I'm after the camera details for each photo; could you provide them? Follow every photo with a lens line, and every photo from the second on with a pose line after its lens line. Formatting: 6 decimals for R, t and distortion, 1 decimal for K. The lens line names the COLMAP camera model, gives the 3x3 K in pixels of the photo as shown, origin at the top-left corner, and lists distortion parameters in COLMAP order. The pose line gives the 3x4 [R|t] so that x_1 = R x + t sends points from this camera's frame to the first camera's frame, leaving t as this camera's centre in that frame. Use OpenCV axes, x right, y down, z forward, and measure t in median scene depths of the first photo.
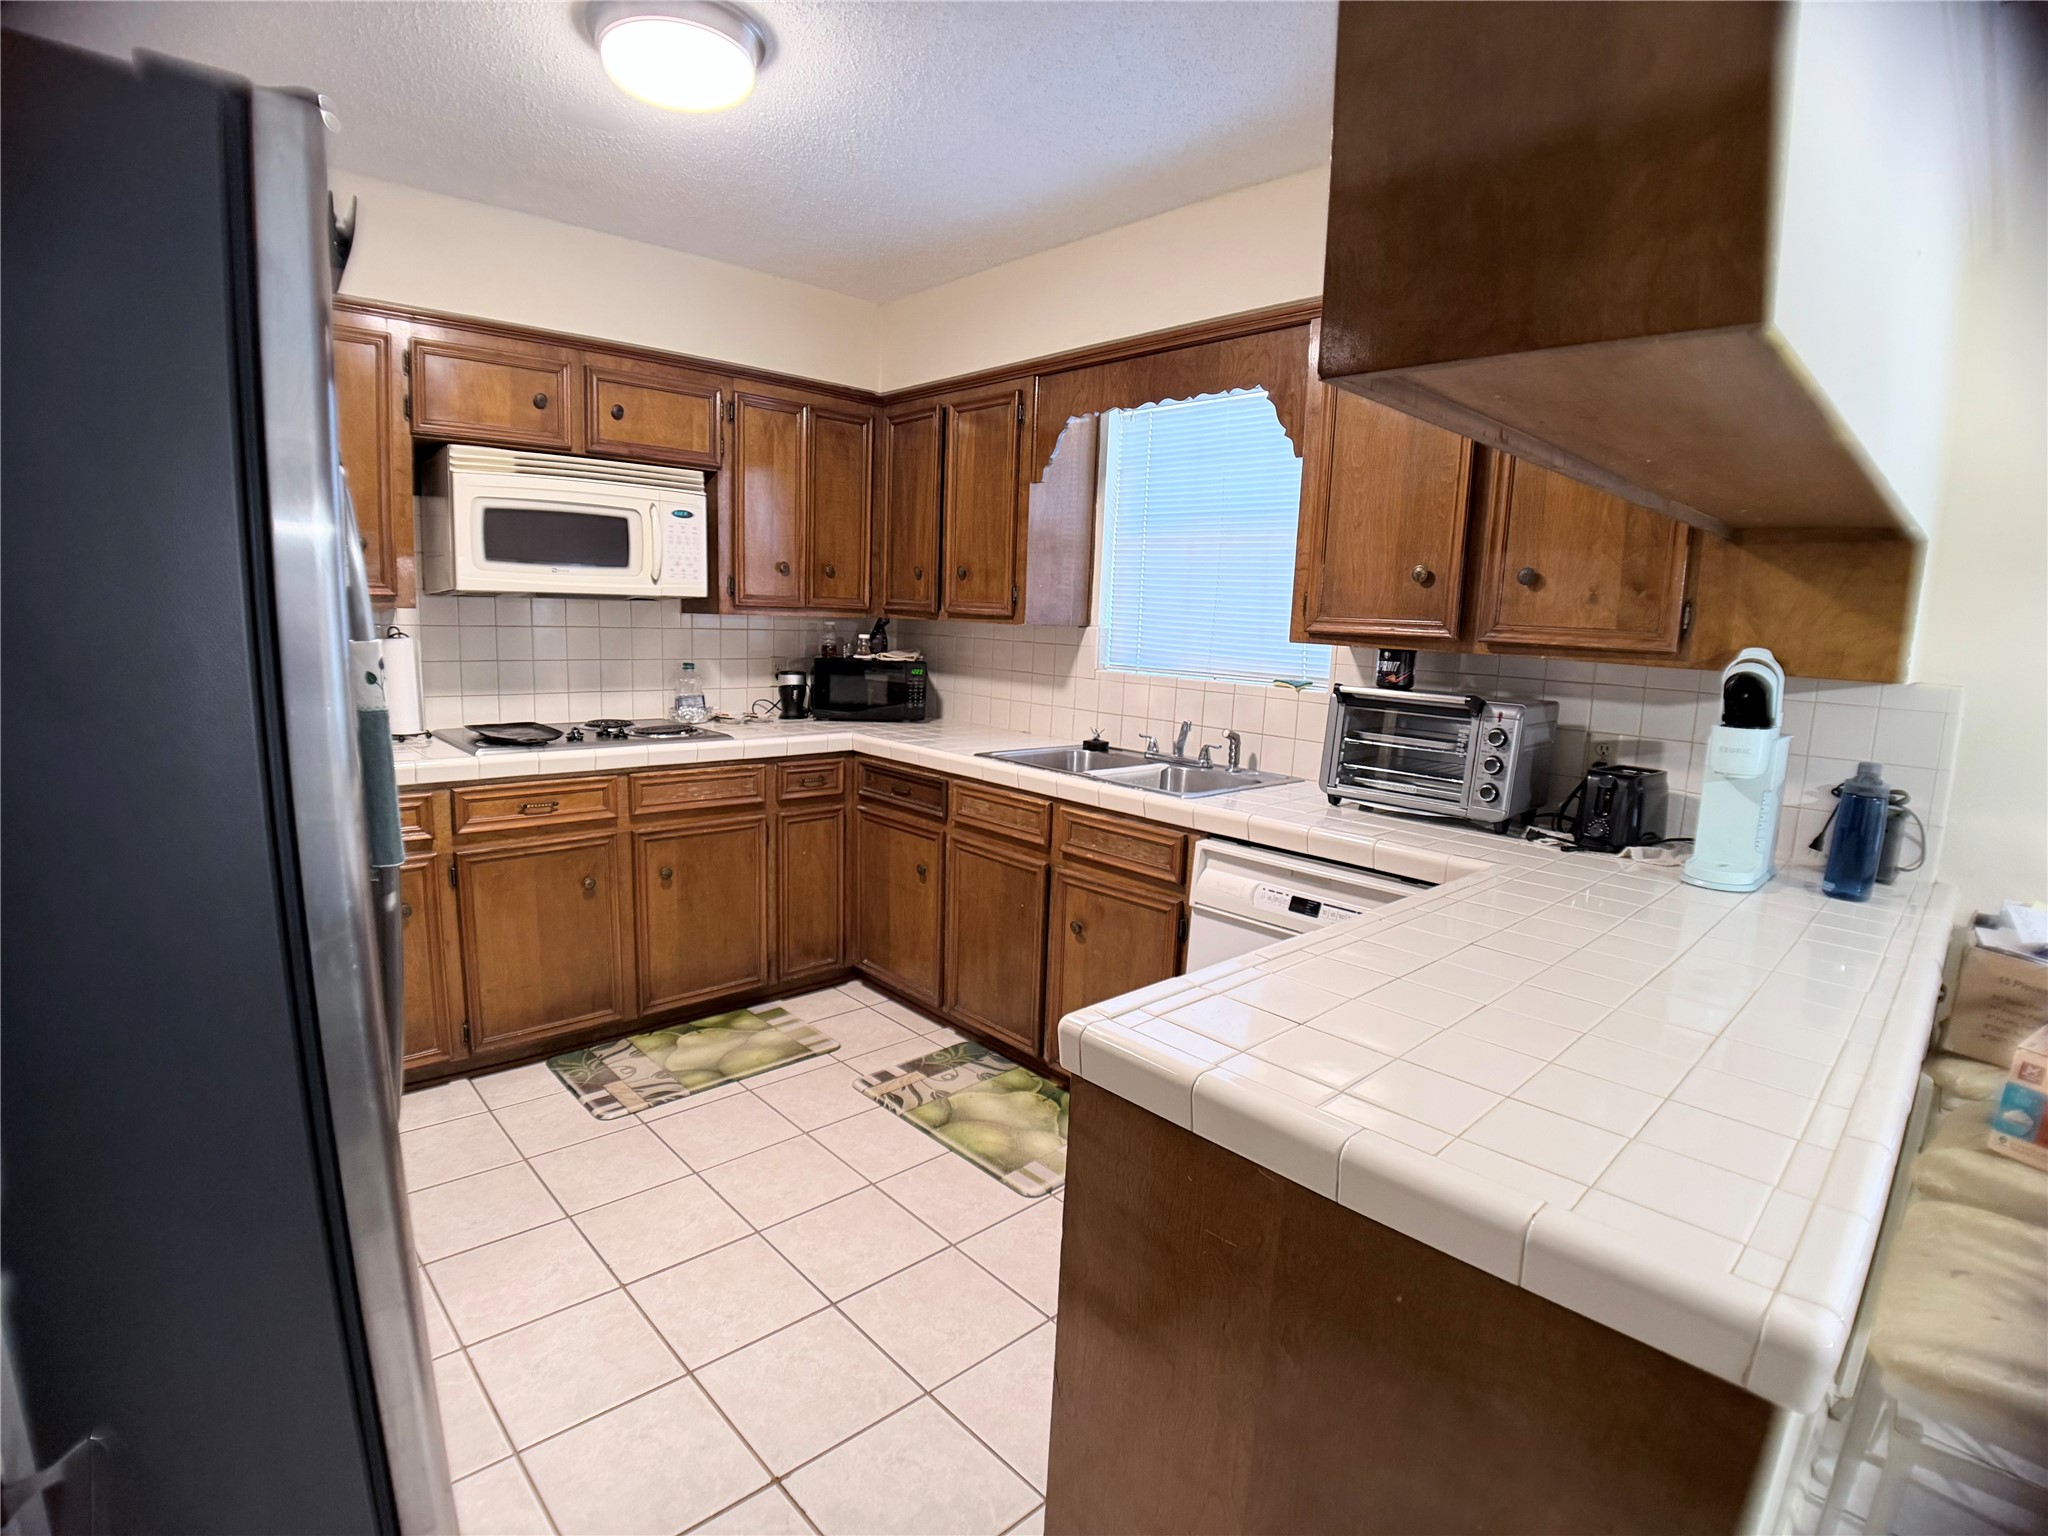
lens RADIAL K [[993.0, 0, 1033.0], [0, 993.0, 776.5], [0, 0, 1]] dist [-0.062928, -0.001069]
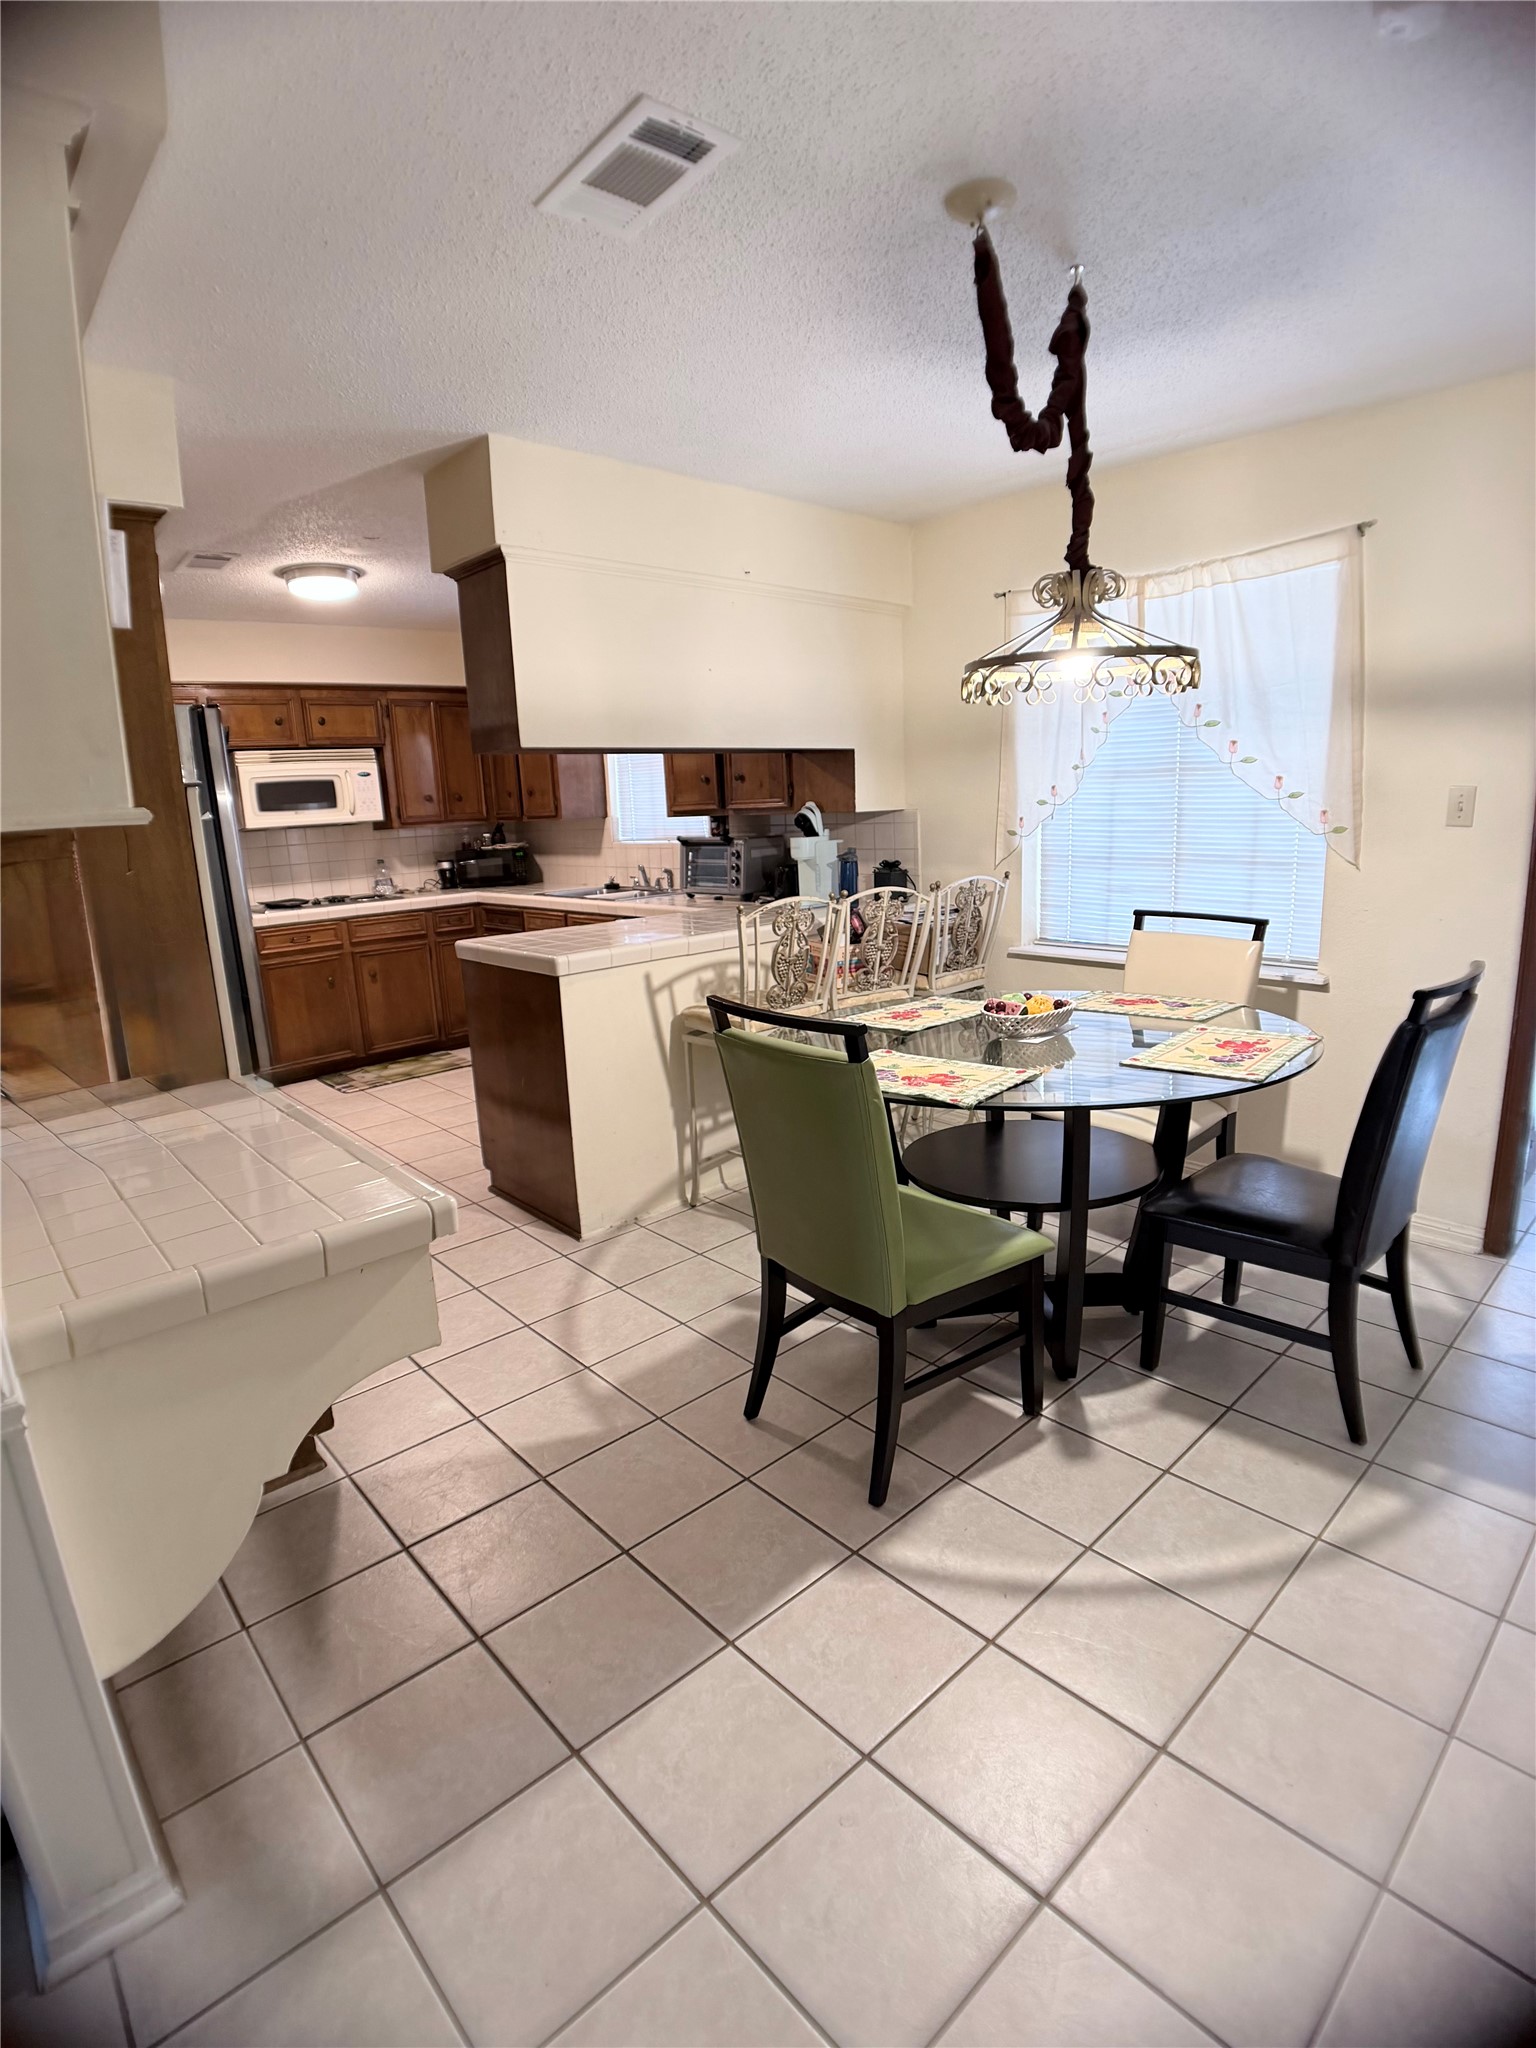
lens RADIAL K [[993.0, 0, 761.2], [0, 993.0, 1029.3], [0, 0, 1]] dist [-0.062928, -0.001069]
pose [[0.996332, -0.076422, -0.038498, 0.399750], [0.078646, 0.995095, 0.060009, 0.144546], [0.033723, -0.062816, 0.997455, -0.788098]]
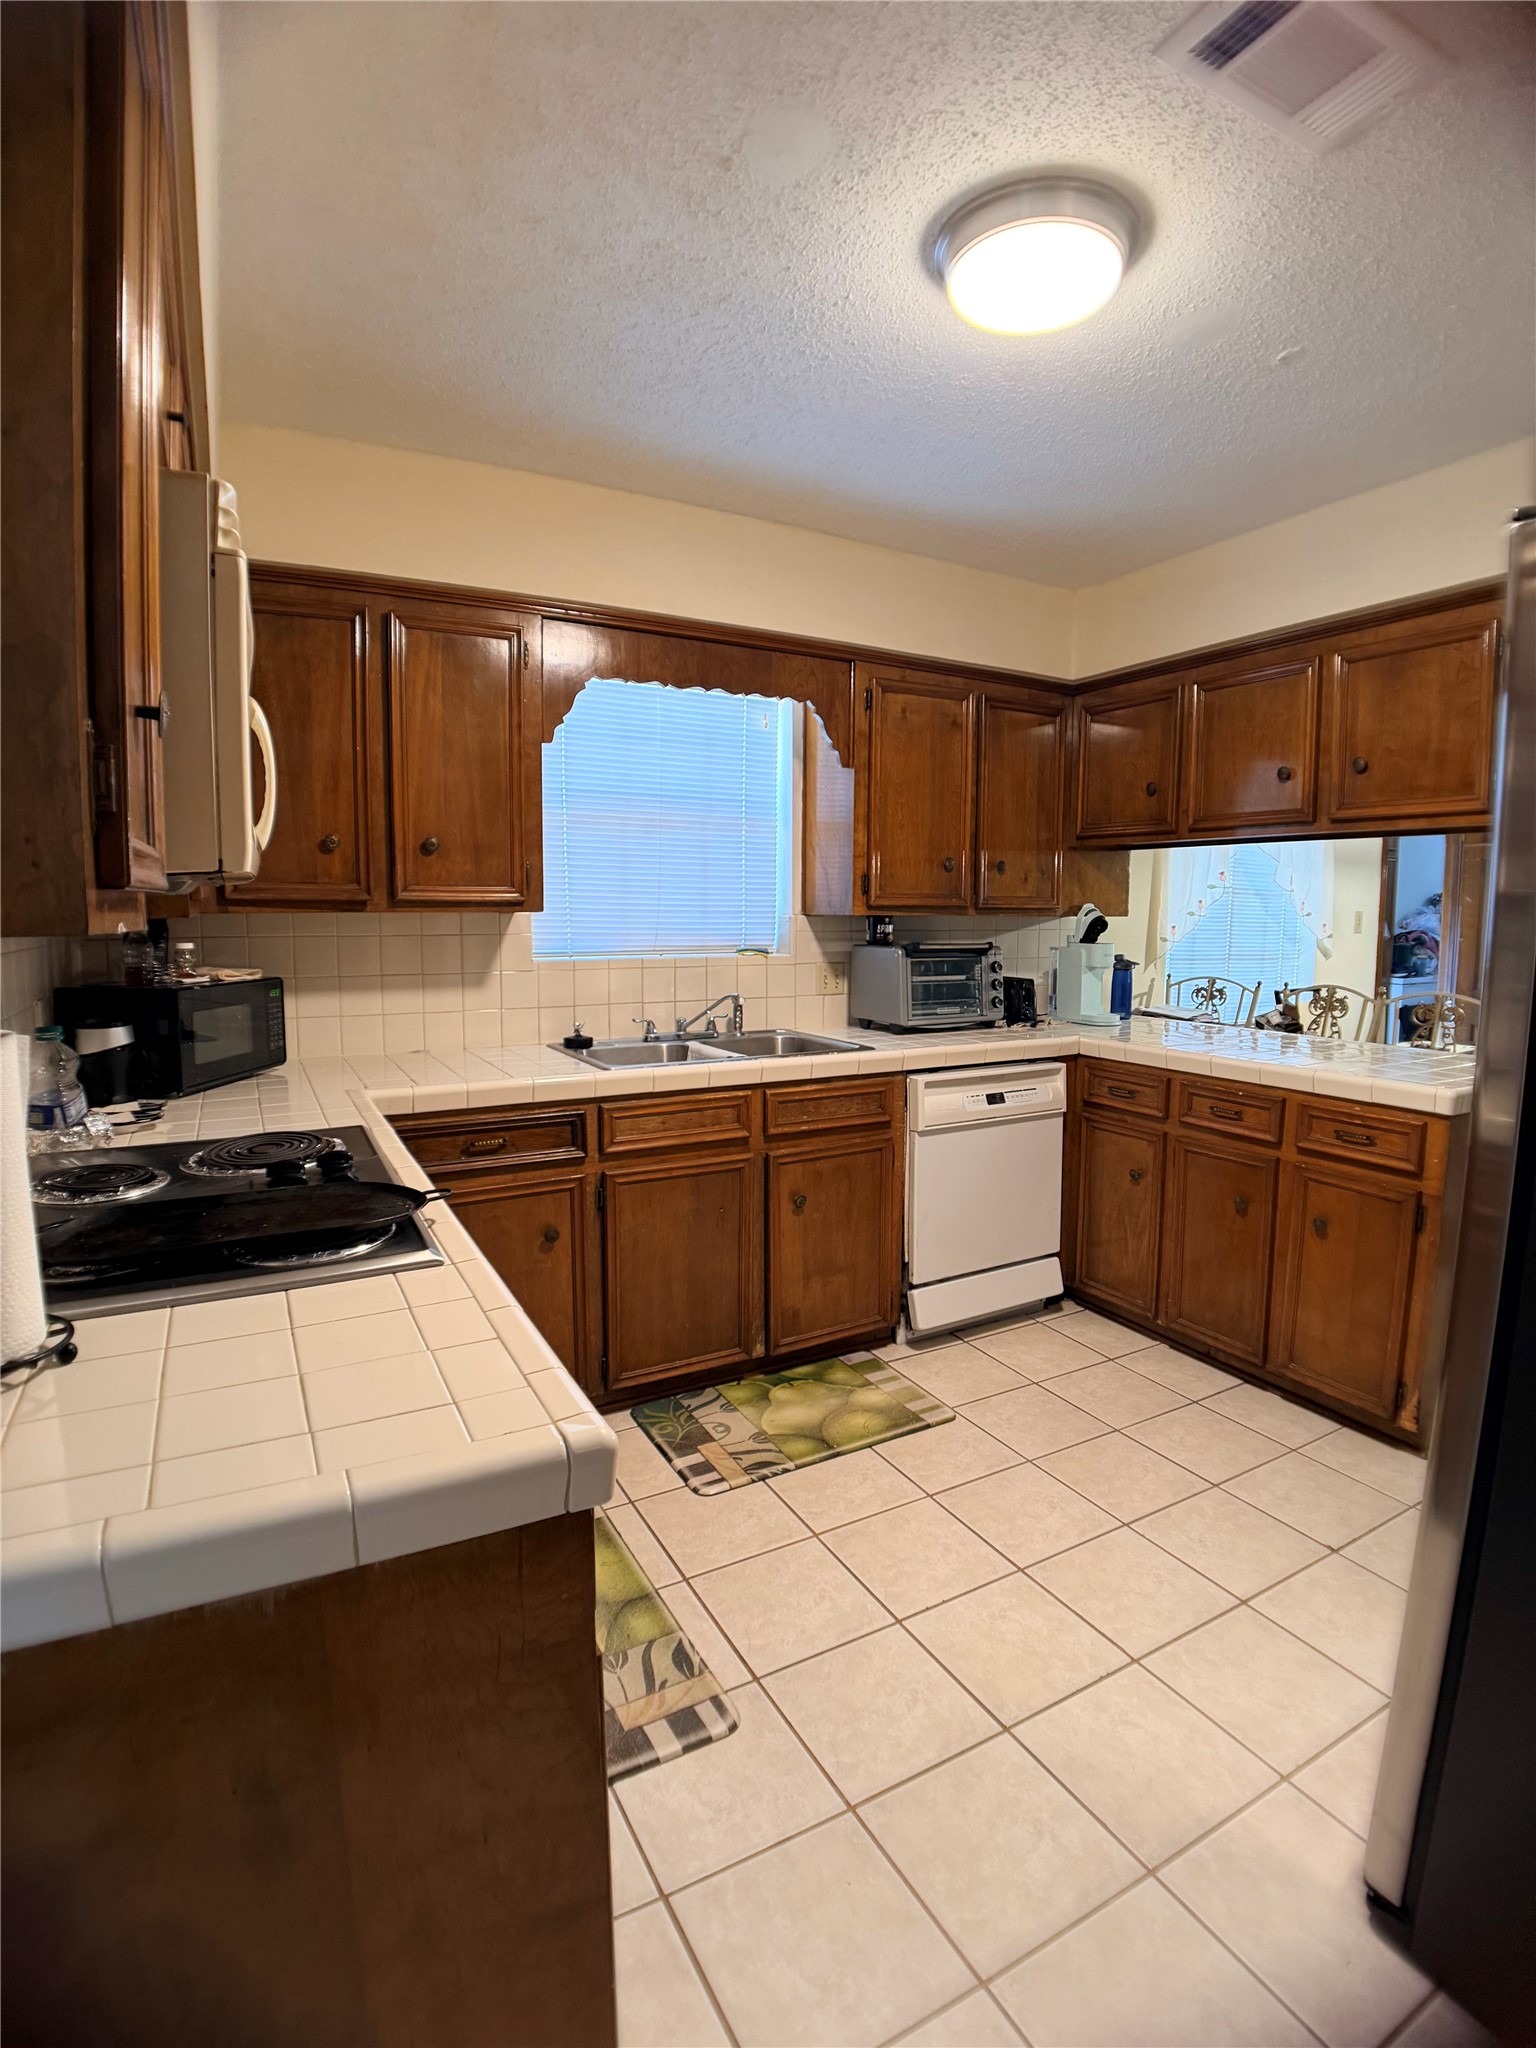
lens RADIAL K [[993.0, 0, 772.1], [0, 993.0, 1016.0], [0, 0, 1]] dist [-0.062928, -0.001069]
pose [[0.255258, -0.138845, 0.956852, -0.804417], [0.163205, 0.981622, 0.098901, -0.124125], [-0.952999, 0.130918, 0.273228, 0.634124]]
